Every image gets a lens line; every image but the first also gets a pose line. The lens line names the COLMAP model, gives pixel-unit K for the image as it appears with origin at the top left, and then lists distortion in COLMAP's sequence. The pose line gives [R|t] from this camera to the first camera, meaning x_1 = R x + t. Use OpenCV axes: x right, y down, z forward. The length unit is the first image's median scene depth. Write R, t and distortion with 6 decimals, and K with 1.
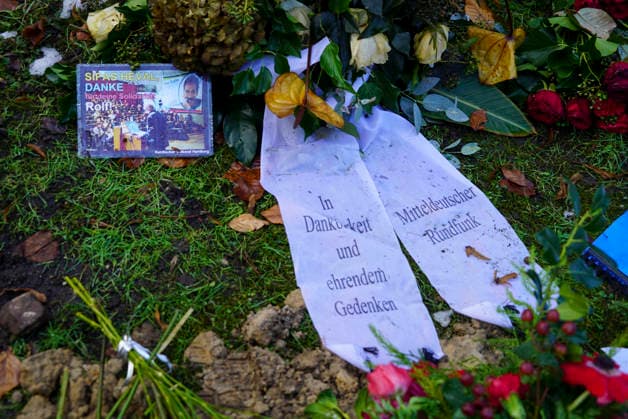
lens RADIAL K [[1022.9, 0, 308.2], [0, 1022.9, 213.3], [0, 0, 1]] dist [0.003883, 0.000000]
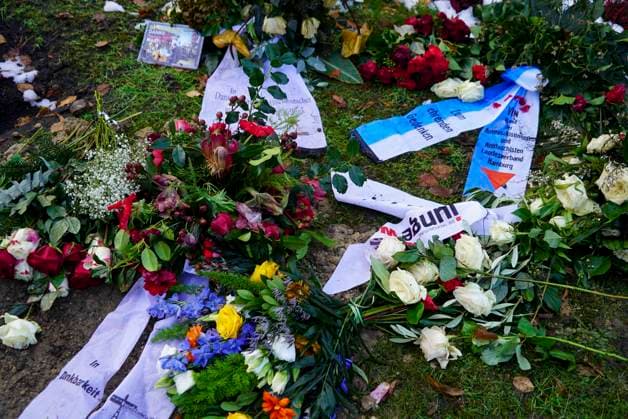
lens RADIAL K [[696.9, 0, 313.0], [0, 696.9, 211.7], [0, 0, 1]] dist [0.047110, 0.000000]
pose [[0.928921, 0.155355, -0.336110, 0.661602], [-0.200640, 0.974100, -0.104274, 0.332713], [0.311205, 0.164300, 0.936032, -0.217156]]
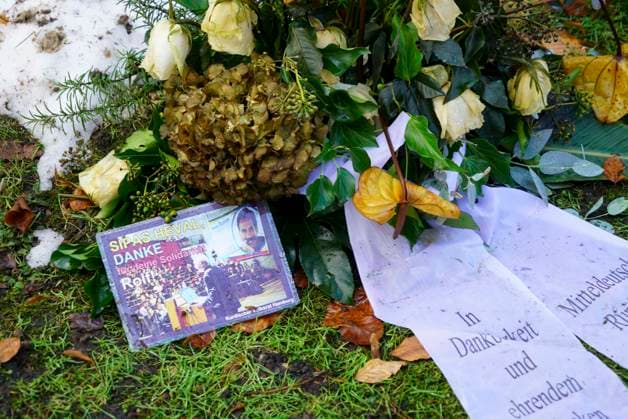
lens RADIAL K [[1599.6, 0, 312.9], [0, 1599.6, 215.8], [0, 0, 1]] dist [-0.070954, 0.000000]
pose [[0.959864, -0.270429, 0.074359, -0.156179], [0.279154, 0.946802, -0.160125, 0.073518], [-0.027101, 0.174456, 0.984292, -0.160207]]
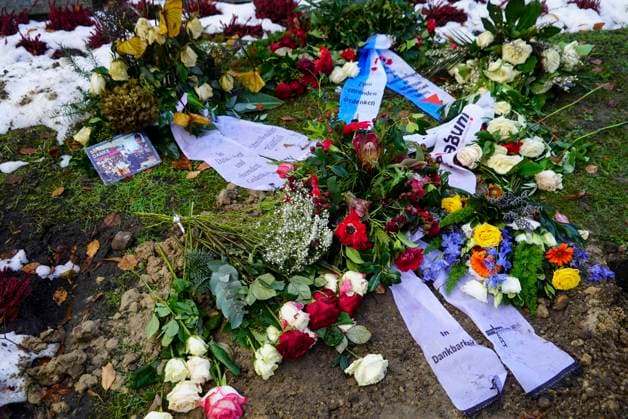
lens RADIAL K [[630.7, 0, 312.6], [0, 630.7, 210.8], [0, 0, 1]] dist [0.008564, 0.000000]
pose [[0.846018, -0.442740, 0.297044, -0.270388], [0.488577, 0.866824, -0.099538, 0.326274], [-0.213415, 0.229340, 0.949662, -0.314783]]
